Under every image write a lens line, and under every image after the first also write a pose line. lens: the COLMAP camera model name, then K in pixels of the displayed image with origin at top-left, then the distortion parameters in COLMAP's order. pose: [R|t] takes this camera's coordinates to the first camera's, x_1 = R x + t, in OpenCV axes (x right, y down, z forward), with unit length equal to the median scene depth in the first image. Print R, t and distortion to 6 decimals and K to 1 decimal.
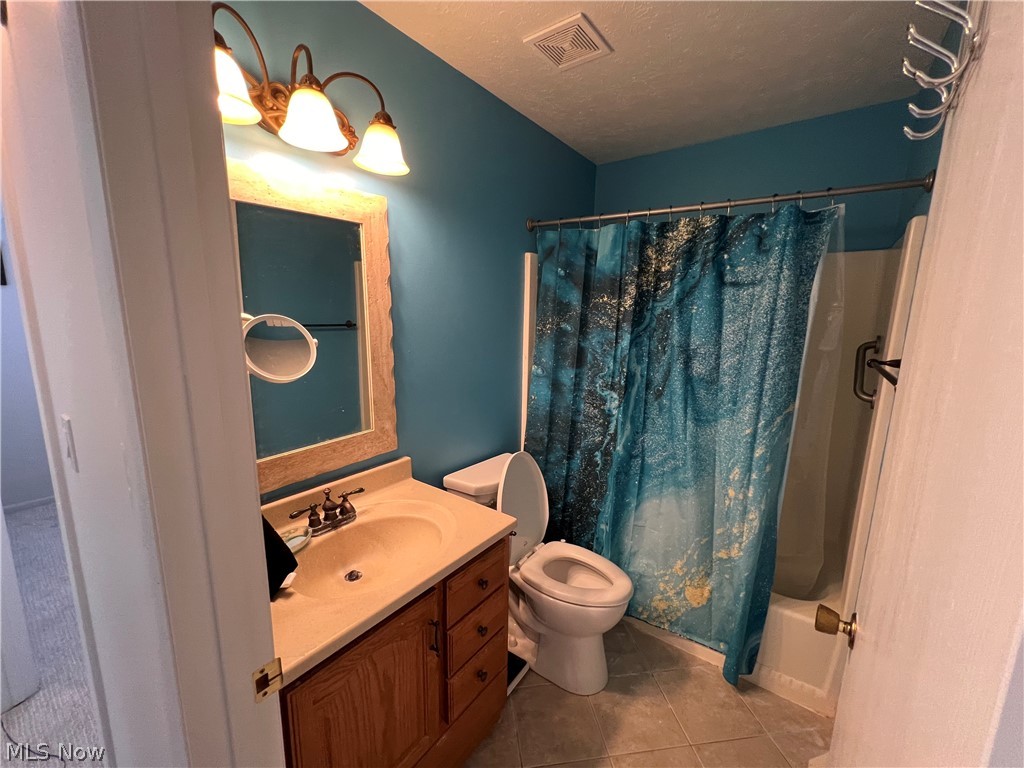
lens RADIAL K [[410.9, 0, 512.0], [0, 410.9, 384.0], [0, 0, 1]] dist [-0.000188, 0.000017]
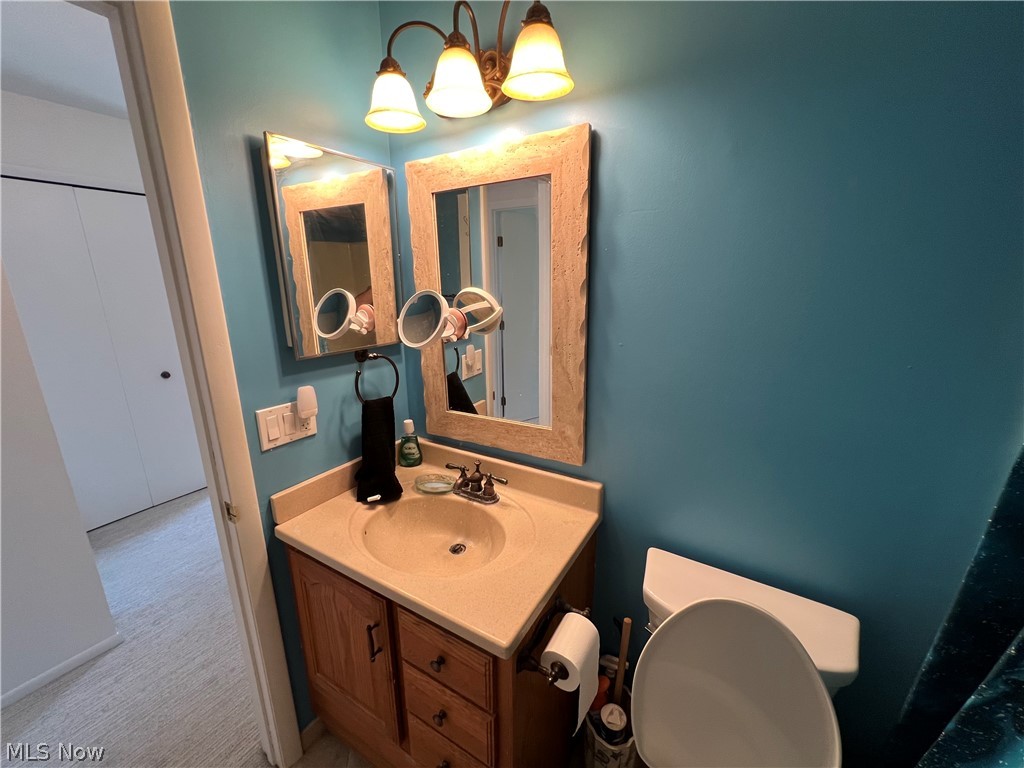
lens RADIAL K [[415.2, 0, 512.0], [0, 415.2, 384.0], [0, 0, 1]] dist [0.000023, -0.000048]
pose [[0.109249, 0.230482, -0.966924, 0.489426], [-0.167075, 0.963166, 0.210708, -0.153950], [0.979873, 0.138529, 0.143733, 0.853889]]
